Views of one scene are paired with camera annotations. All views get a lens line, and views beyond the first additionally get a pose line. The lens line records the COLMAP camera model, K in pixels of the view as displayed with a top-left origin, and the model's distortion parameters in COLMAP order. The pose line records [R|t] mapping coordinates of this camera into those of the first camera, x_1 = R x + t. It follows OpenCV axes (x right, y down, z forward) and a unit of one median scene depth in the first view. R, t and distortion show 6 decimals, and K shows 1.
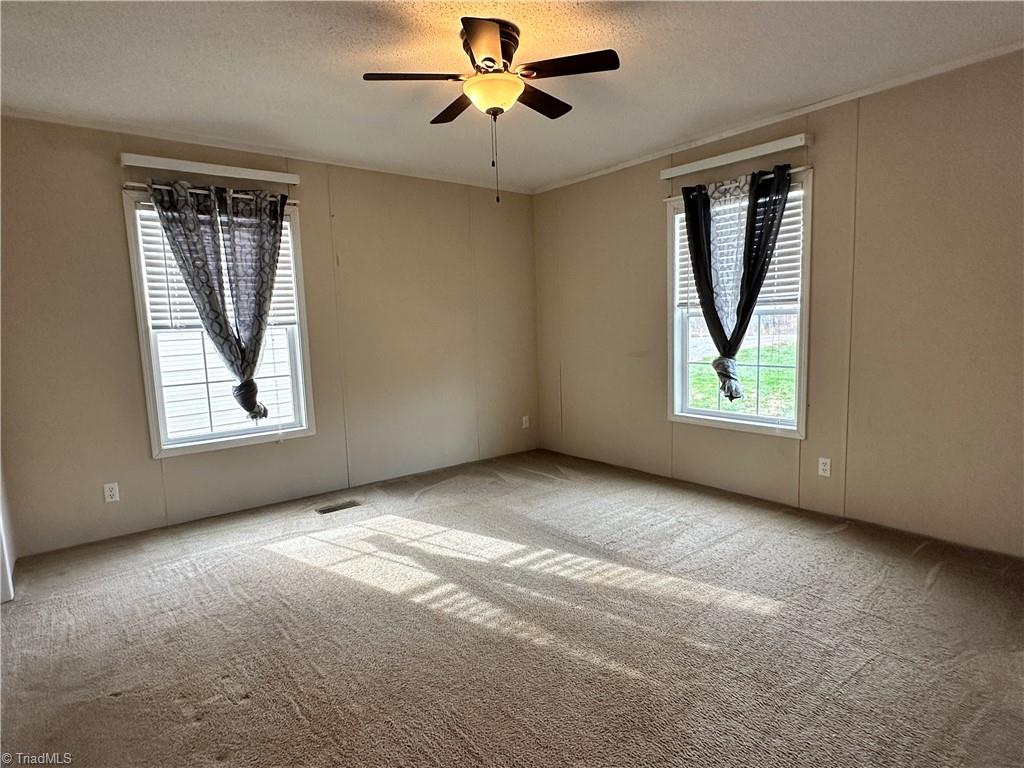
lens RADIAL K [[572.5, 0, 512.0], [0, 572.5, 384.0], [0, 0, 1]] dist [0.001750, 0.000734]
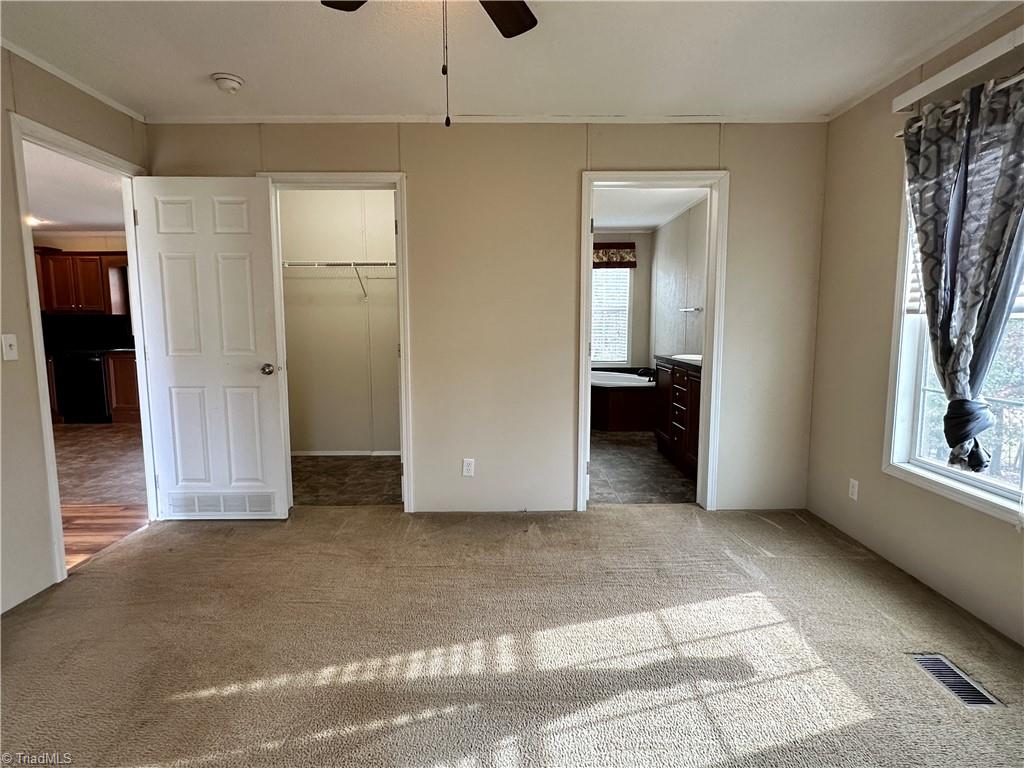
lens RADIAL K [[550.2, 0, 512.0], [0, 550.2, 384.0], [0, 0, 1]] dist [-0.001208, -0.000630]
pose [[-0.616985, 0.125558, -0.776894, 0.369776], [-0.064718, 0.975752, 0.209092, -0.149923], [0.784309, 0.179286, -0.593899, 1.252453]]
